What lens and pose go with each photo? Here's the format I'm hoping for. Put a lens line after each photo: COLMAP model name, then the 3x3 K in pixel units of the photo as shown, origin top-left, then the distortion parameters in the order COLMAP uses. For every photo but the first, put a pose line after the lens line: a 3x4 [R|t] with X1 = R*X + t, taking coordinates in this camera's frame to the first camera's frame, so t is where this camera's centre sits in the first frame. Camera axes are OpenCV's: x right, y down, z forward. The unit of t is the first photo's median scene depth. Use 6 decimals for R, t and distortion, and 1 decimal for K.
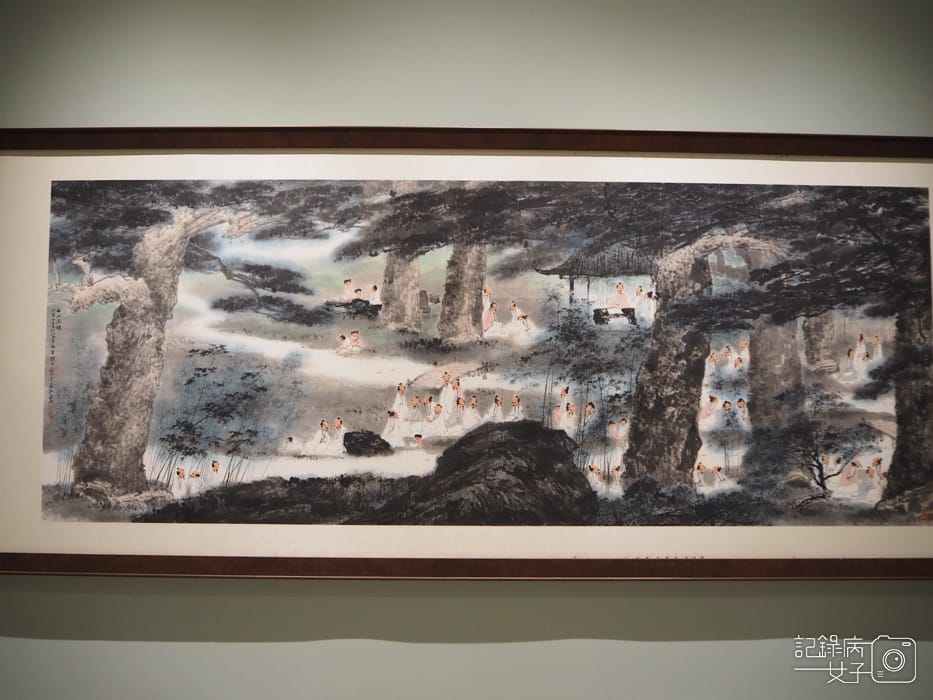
lens RADIAL K [[781.3, 0, 466.5], [0, 781.3, 350.0], [0, 0, 1]] dist [-0.051301, 0.017262]
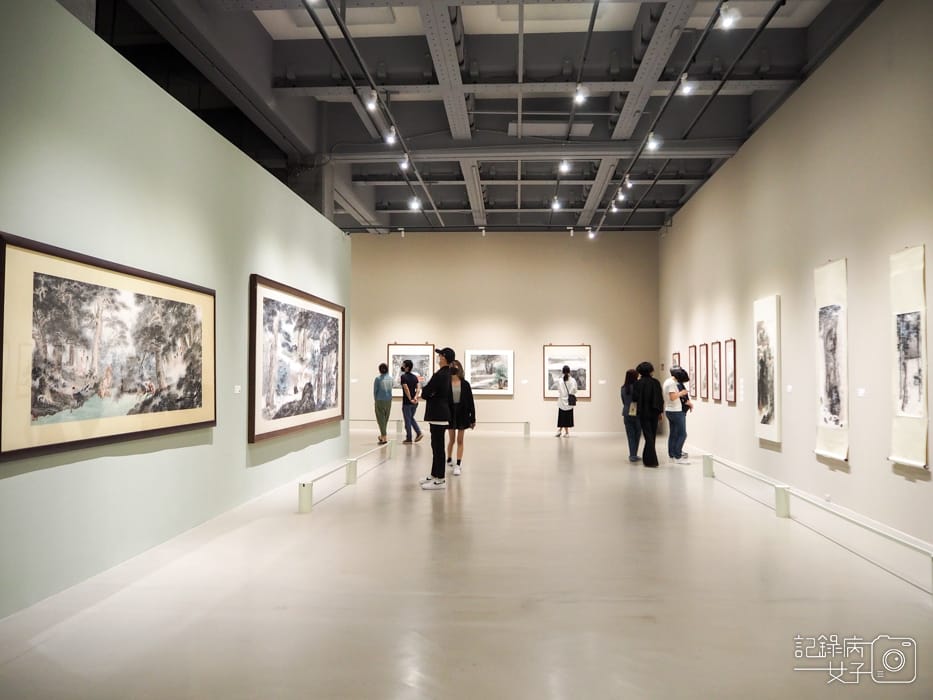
lens RADIAL K [[781.3, 0, 466.5], [0, 781.3, 350.0], [0, 0, 1]] dist [-0.051301, 0.017262]
pose [[0.073412, 0.024017, 0.997012, -3.218073], [-0.053904, 0.998344, -0.020080, -0.017295], [-0.995844, -0.052269, 0.074585, 0.080258]]
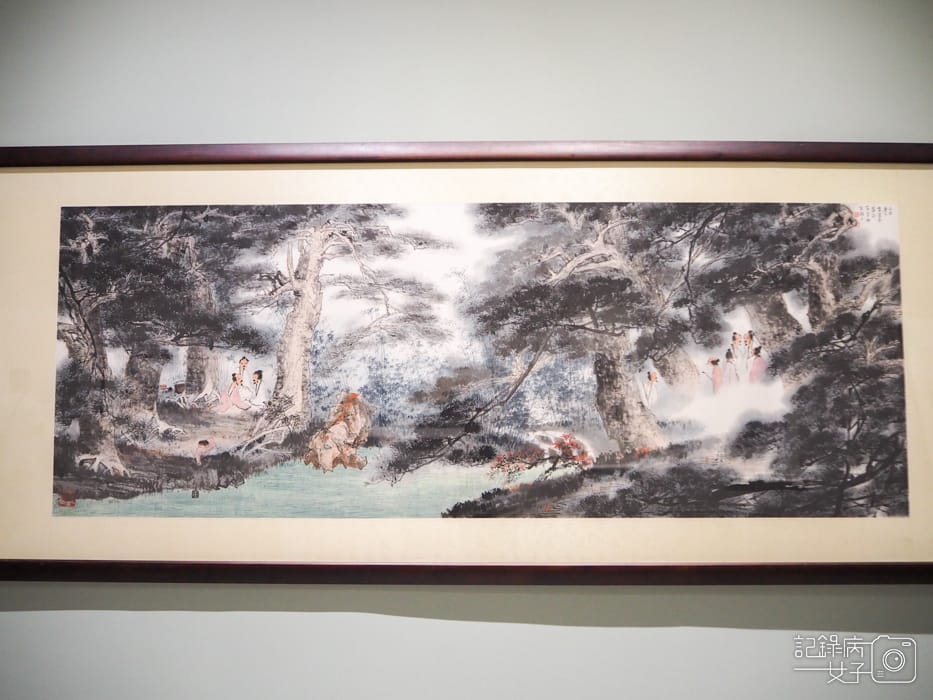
lens RADIAL K [[781.3, 0, 466.5], [0, 781.3, 350.0], [0, 0, 1]] dist [-0.051301, 0.017262]
pose [[0.999895, -0.006806, -0.012782, -1.460760], [0.006684, 0.999932, -0.009551, -0.004657], [0.012846, 0.009465, 0.999873, 0.283244]]
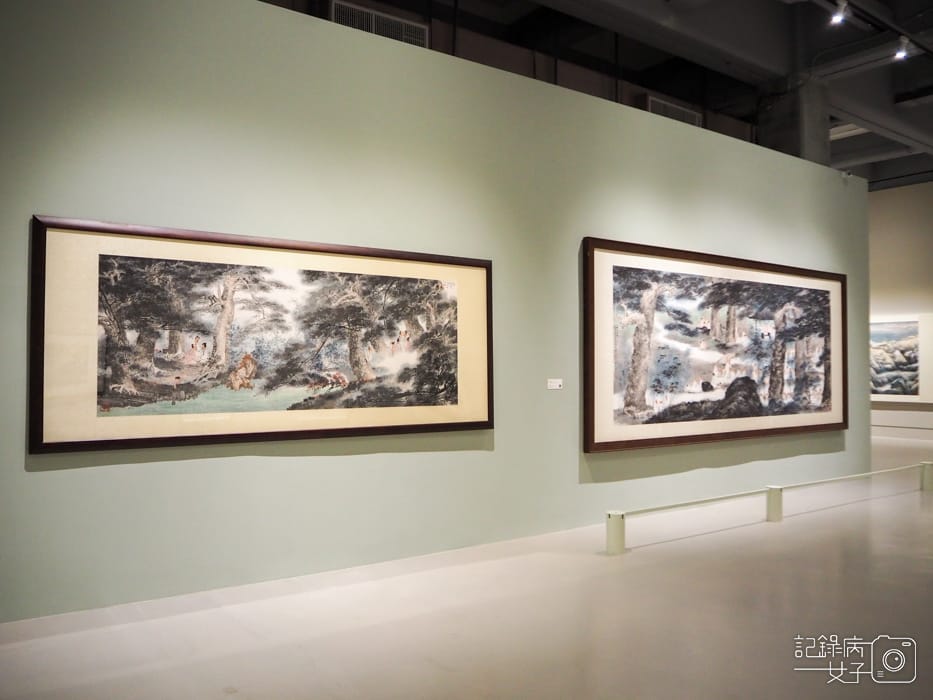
lens RADIAL K [[781.3, 0, 466.5], [0, 781.3, 350.0], [0, 0, 1]] dist [-0.051301, 0.017262]
pose [[0.807577, 0.008278, 0.589703, -2.128140], [-0.026556, 0.999398, 0.022338, -0.026674], [-0.589163, -0.033700, 0.807311, -0.491982]]
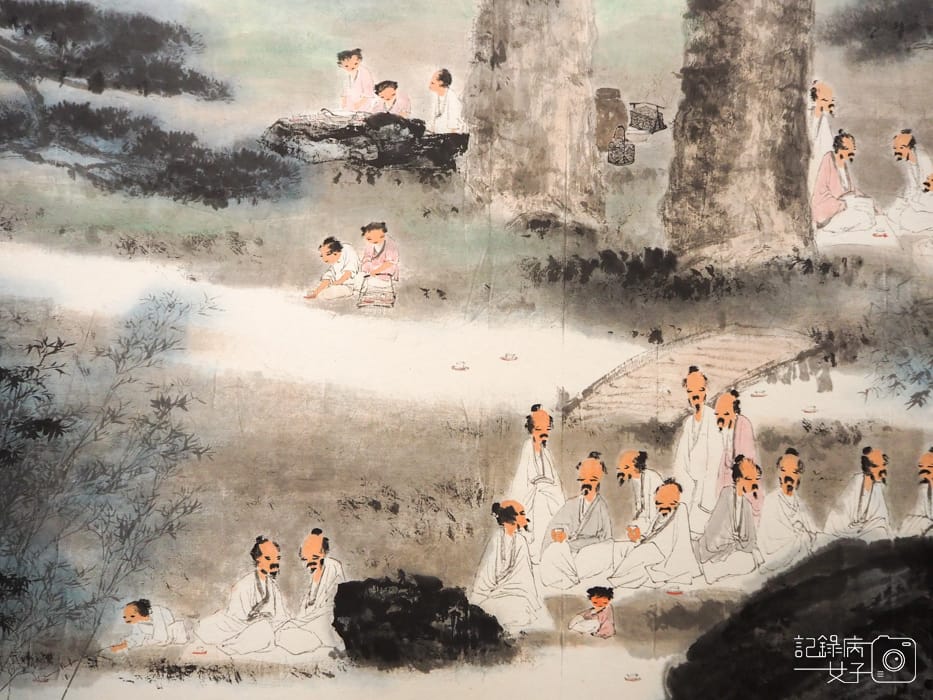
lens RADIAL K [[781.3, 0, 466.5], [0, 781.3, 350.0], [0, 0, 1]] dist [-0.051301, 0.017262]
pose [[0.999733, 0.000657, 0.023096, -0.115846], [-0.000126, 0.999736, -0.022979, 0.028870], [-0.023105, 0.022969, 0.999469, 0.713802]]
